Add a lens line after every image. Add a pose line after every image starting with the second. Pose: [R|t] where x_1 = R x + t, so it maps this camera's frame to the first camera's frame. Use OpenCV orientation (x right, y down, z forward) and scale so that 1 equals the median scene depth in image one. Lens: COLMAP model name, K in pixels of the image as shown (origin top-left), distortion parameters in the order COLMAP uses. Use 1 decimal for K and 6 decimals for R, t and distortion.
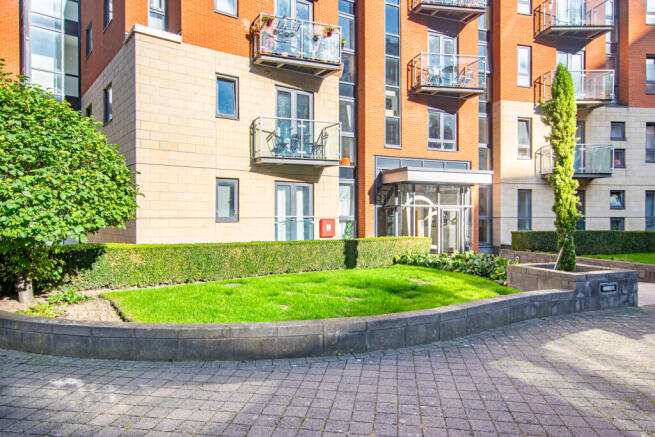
lens RADIAL K [[420.1, 0, 331.7], [0, 420.1, 217.8], [0, 0, 1]] dist [-0.007711, -0.002261]
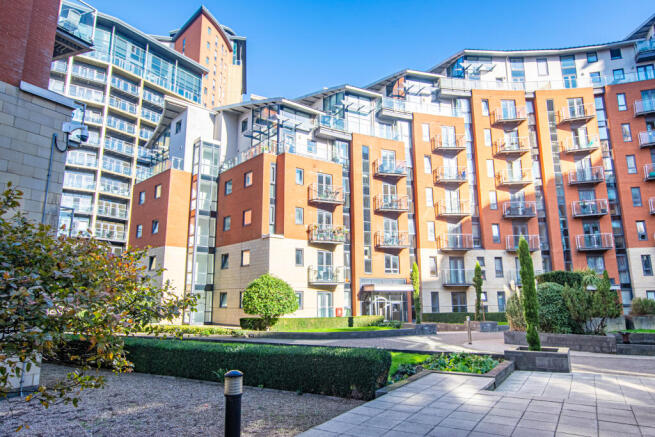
lens RADIAL K [[420.1, 0, 331.7], [0, 420.1, 217.8], [0, 0, 1]] dist [-0.007711, -0.002261]
pose [[0.999235, 0.001309, 0.039087, -0.126401], [0.006521, 0.979873, -0.199517, -0.019899], [-0.038562, 0.199619, 0.979115, -1.167749]]
